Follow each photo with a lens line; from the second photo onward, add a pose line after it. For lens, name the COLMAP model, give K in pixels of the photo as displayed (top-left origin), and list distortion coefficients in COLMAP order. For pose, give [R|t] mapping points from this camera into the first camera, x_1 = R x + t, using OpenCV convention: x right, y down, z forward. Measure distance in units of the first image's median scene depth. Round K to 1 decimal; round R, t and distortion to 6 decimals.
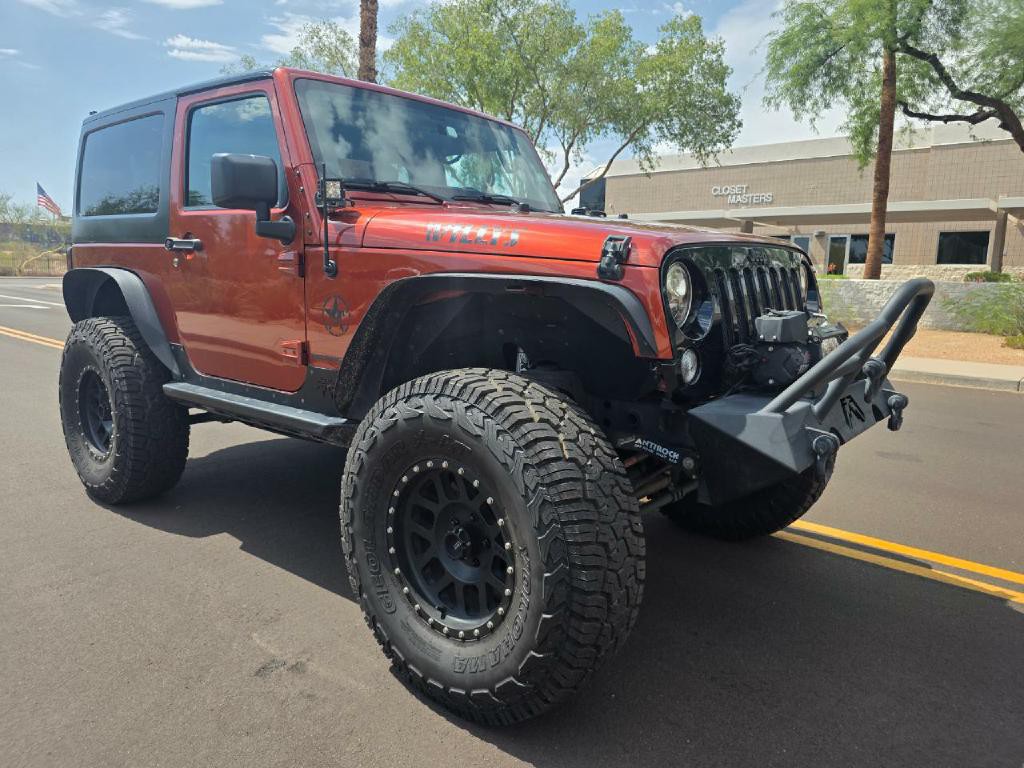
lens RADIAL K [[699.2, 0, 503.6], [0, 699.2, 365.4], [0, 0, 1]] dist [0.035364, -0.032651]
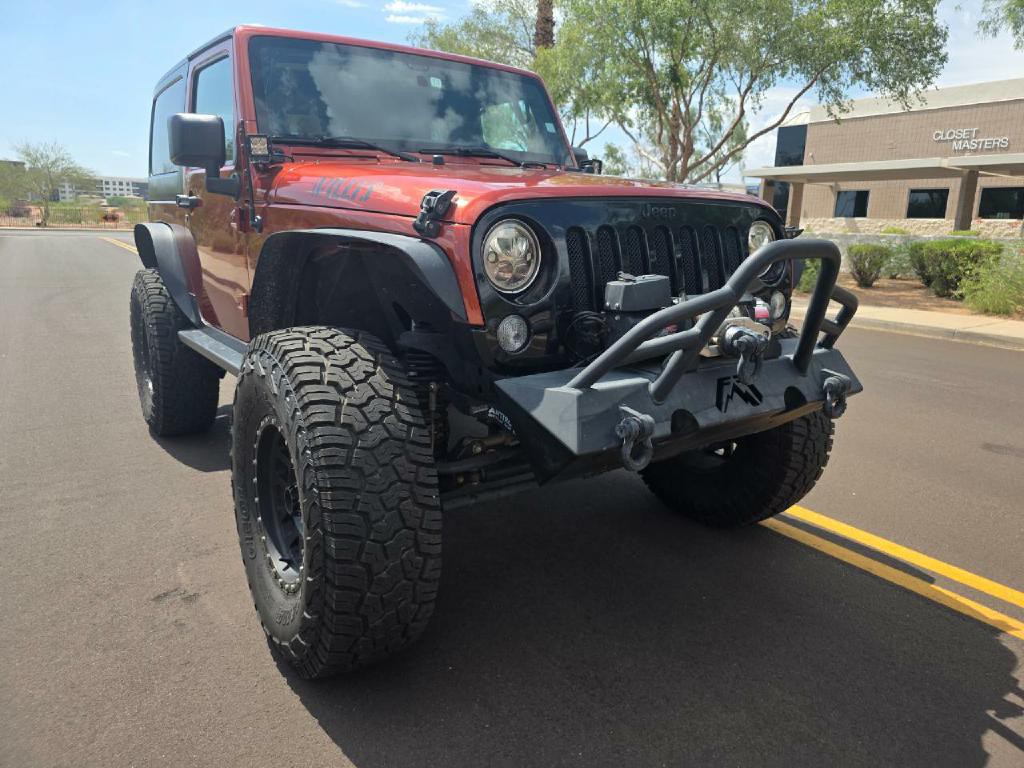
lens RADIAL K [[699.2, 0, 525.2], [0, 699.2, 363.6], [0, 0, 1]] dist [0.035364, -0.032651]
pose [[0.969350, 0.050828, -0.240368, 0.379679], [-0.036852, 0.997378, 0.062290, -0.012861], [0.242904, -0.051522, 0.968681, 0.083806]]
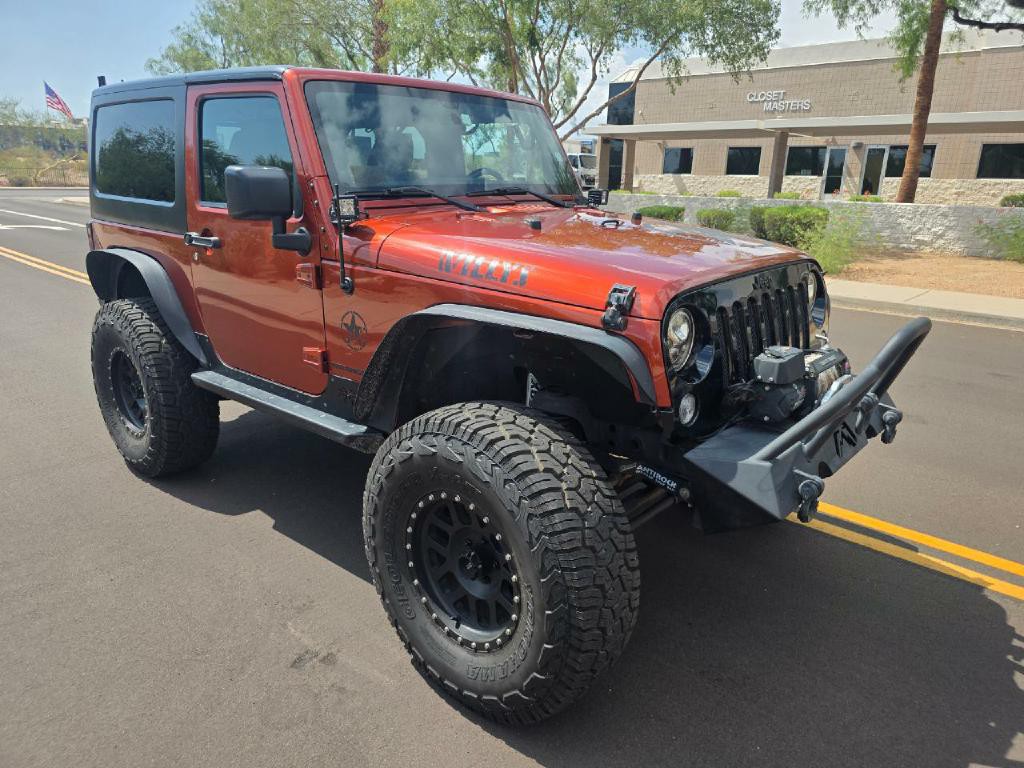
lens RADIAL K [[699.2, 0, 519.0], [0, 699.2, 375.7], [0, 0, 1]] dist [0.035364, -0.032651]
pose [[0.999908, 0.003715, -0.013078, 0.018534], [-0.001801, 0.989661, 0.143417, -0.150639], [0.013476, -0.143380, 0.989576, -0.030656]]
